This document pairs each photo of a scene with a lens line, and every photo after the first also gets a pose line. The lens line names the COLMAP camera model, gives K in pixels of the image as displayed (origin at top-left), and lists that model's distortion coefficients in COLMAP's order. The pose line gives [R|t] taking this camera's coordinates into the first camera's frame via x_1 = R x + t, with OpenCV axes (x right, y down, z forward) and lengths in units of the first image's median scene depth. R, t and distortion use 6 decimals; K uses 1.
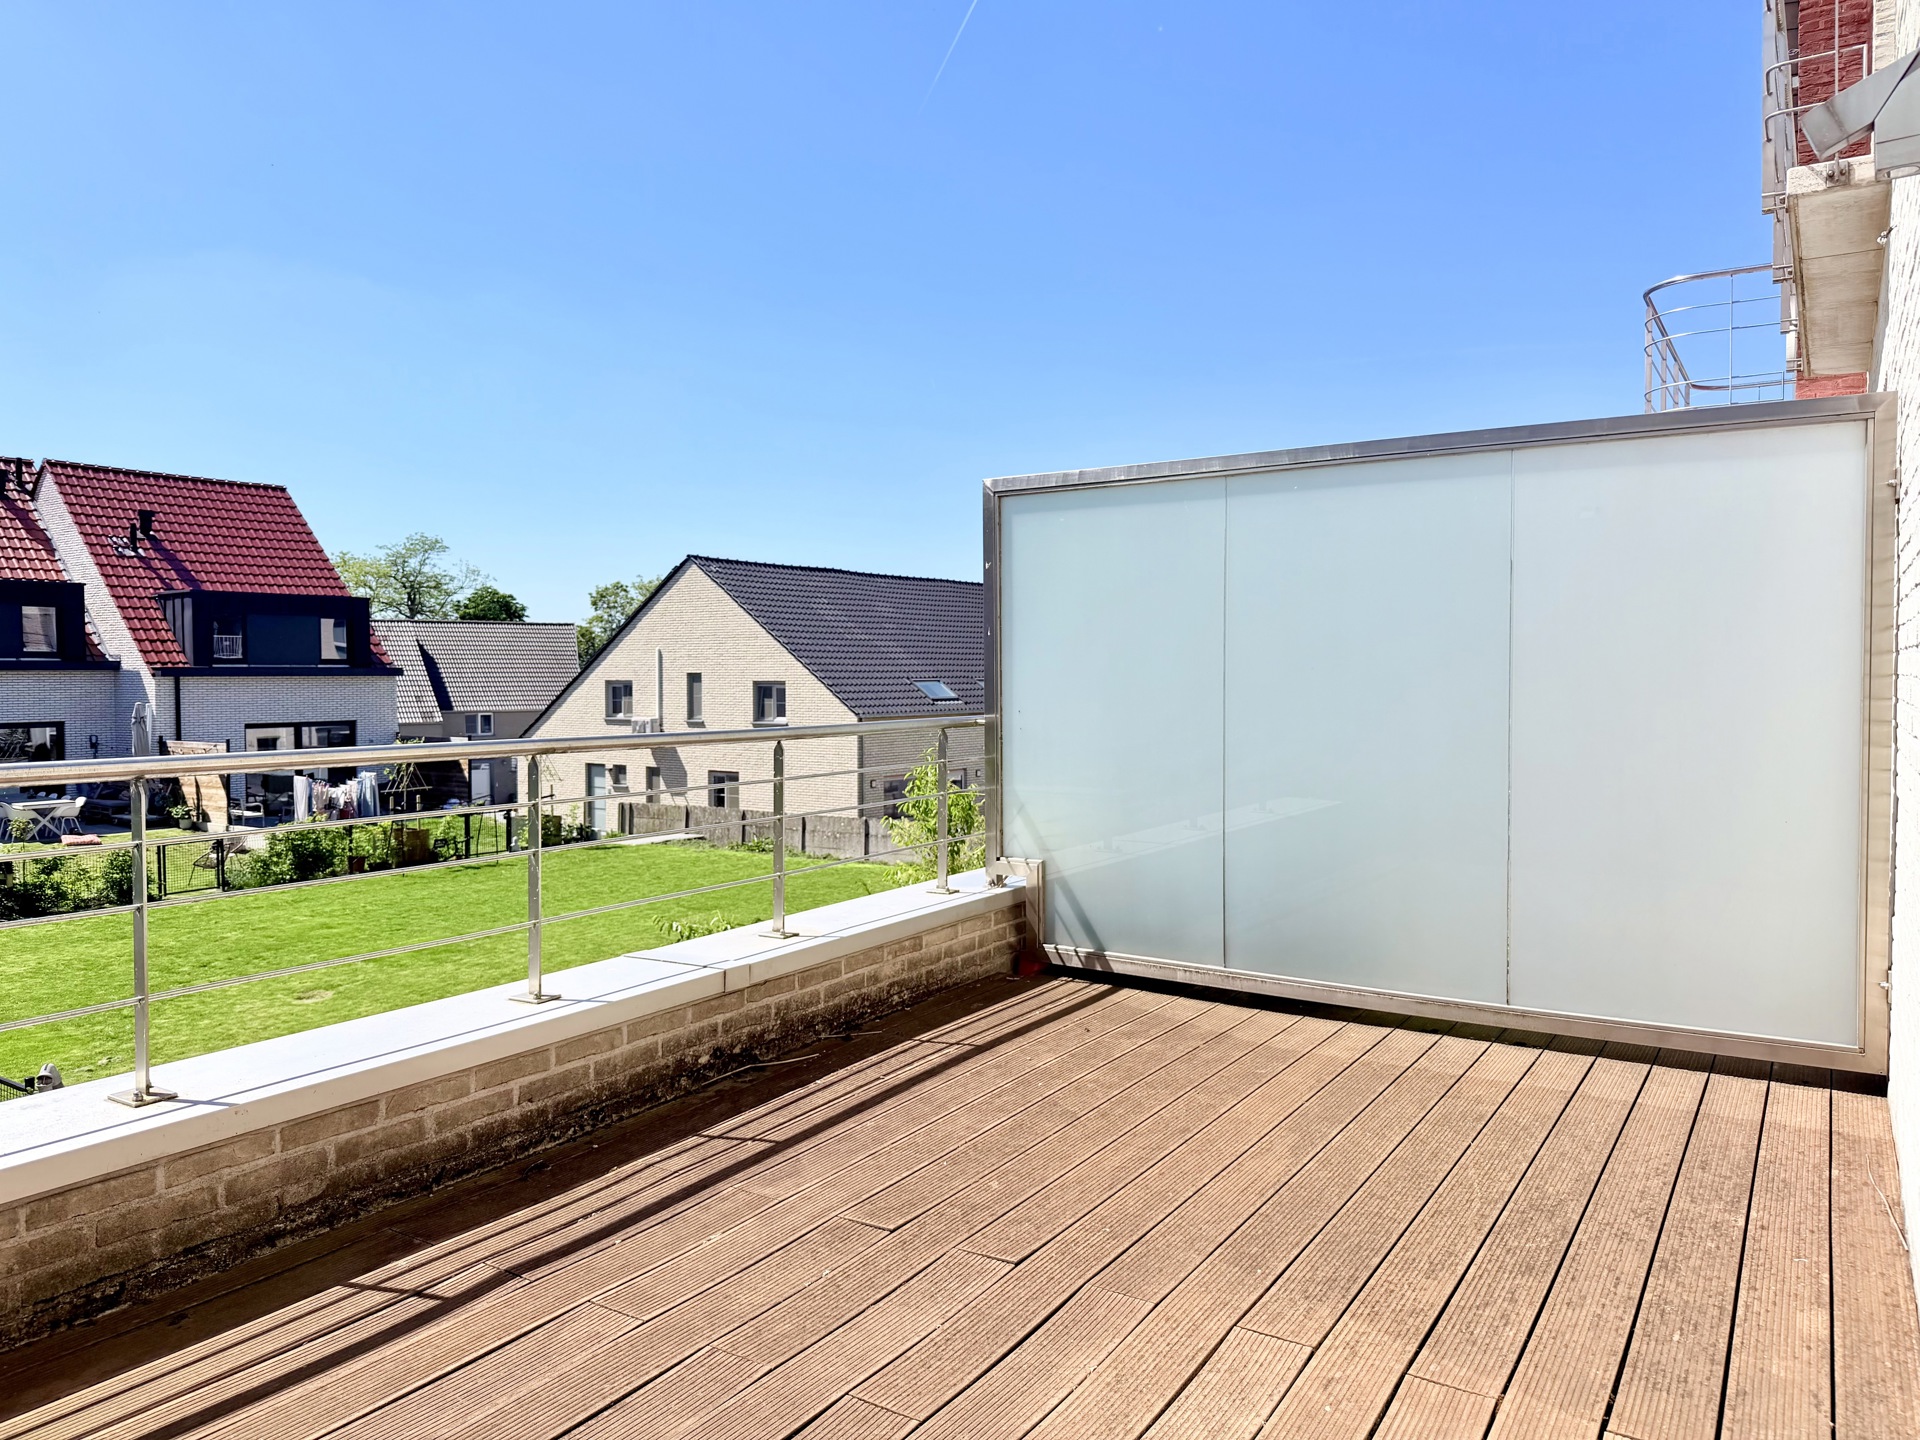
lens RADIAL K [[1343.8, 0, 971.0], [0, 1343.8, 723.7], [0, 0, 1]] dist [0.014051, 0.001969]
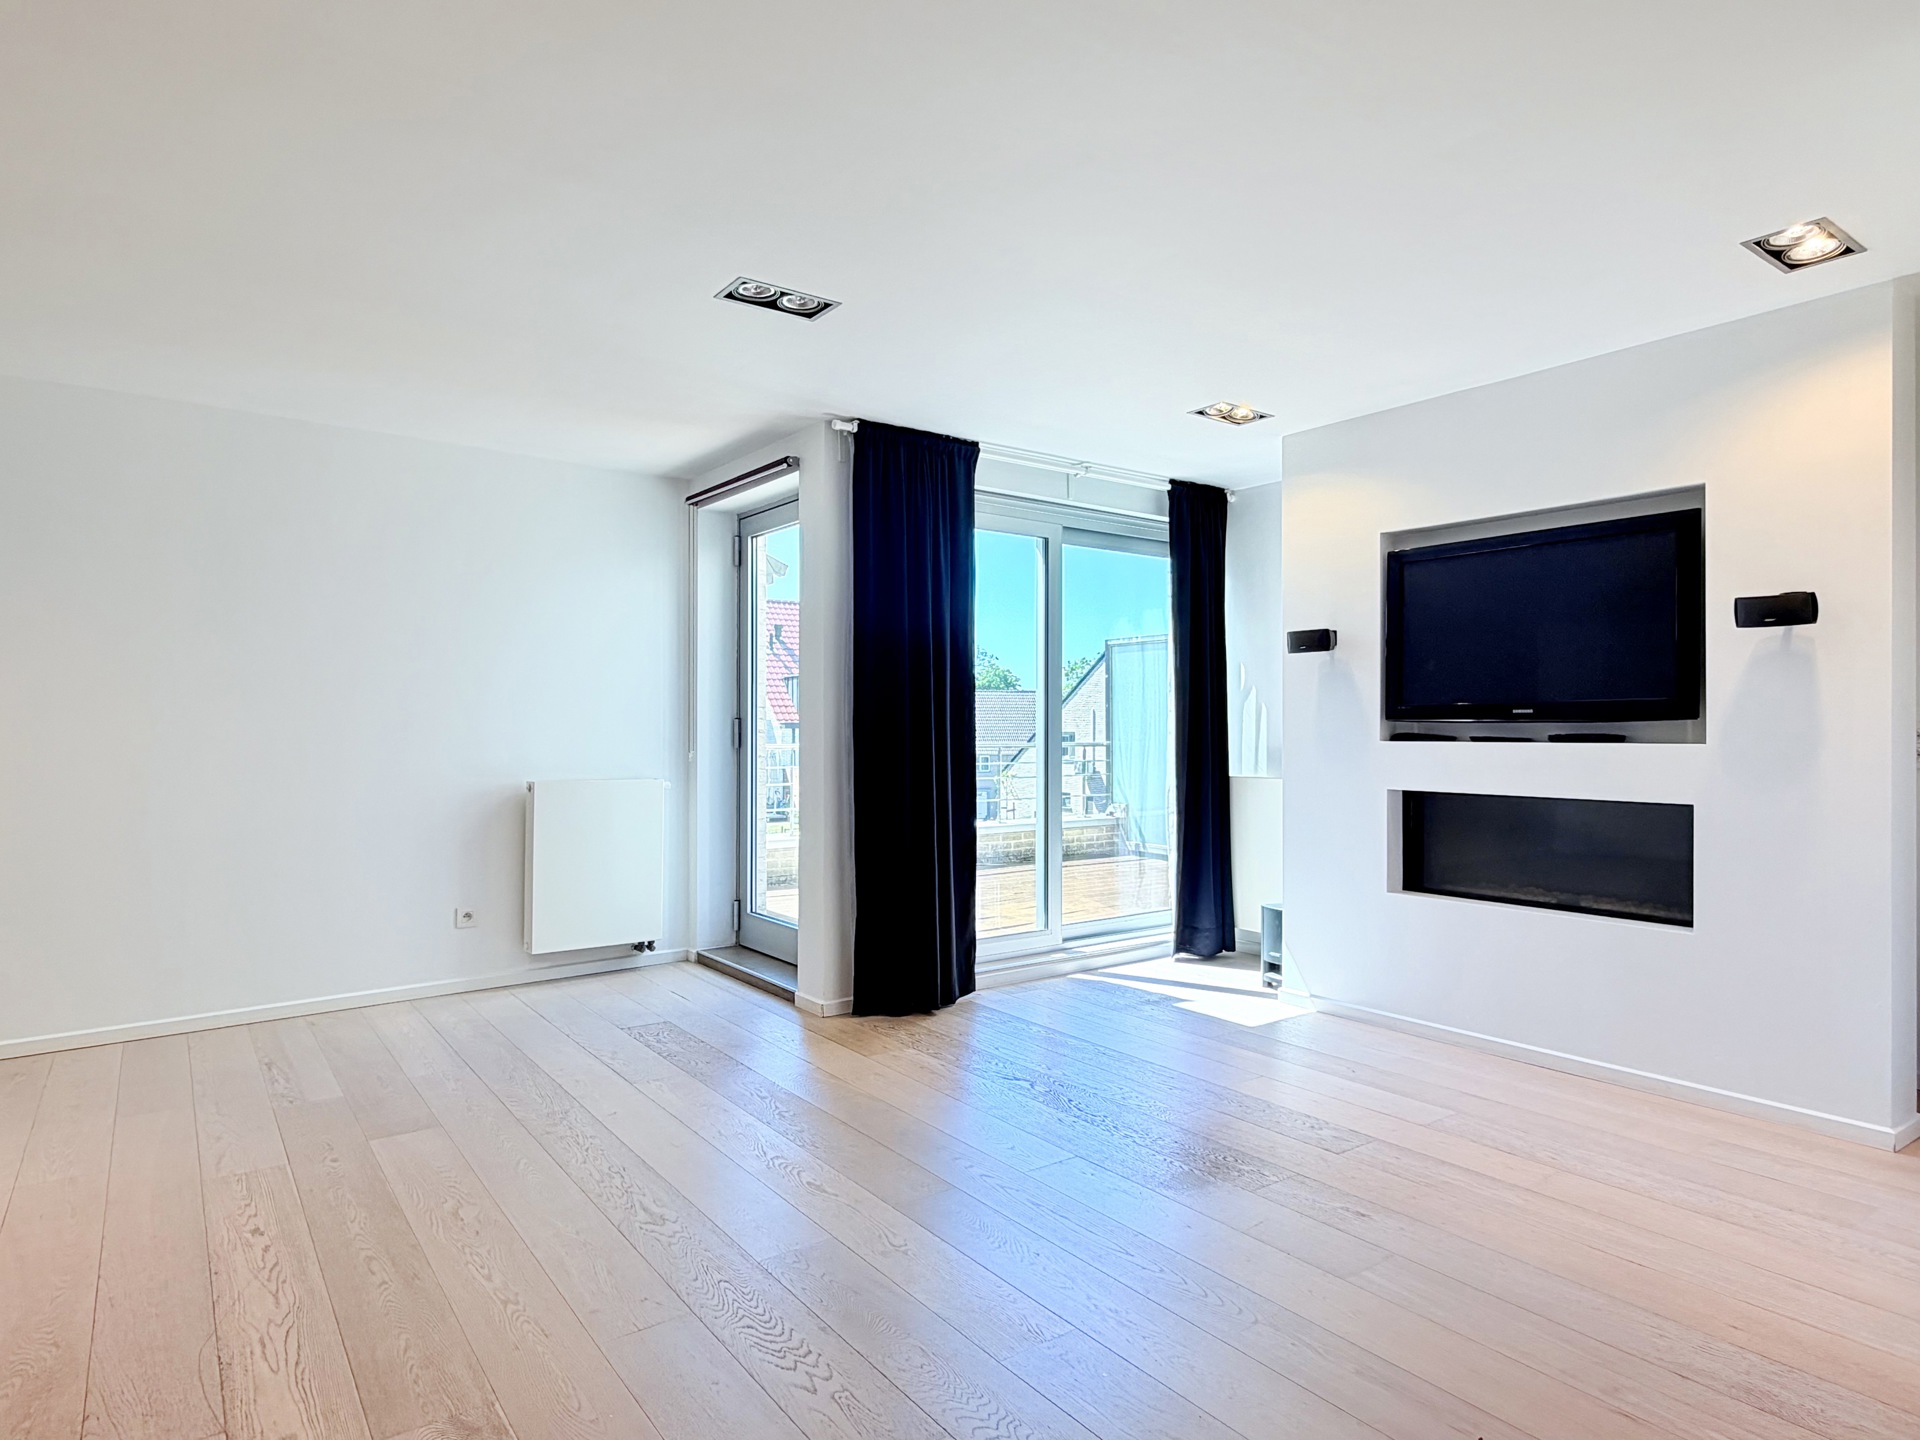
lens RADIAL K [[1105.4, 0, 961.1], [0, 1105.4, 724.1], [0, 0, 1]] dist [-0.000221, -0.000644]
pose [[0.929644, 0.004365, -0.368434, 0.074886], [-0.020026, 0.999050, -0.038695, 0.006150], [0.367915, 0.043351, 0.928848, -0.134435]]
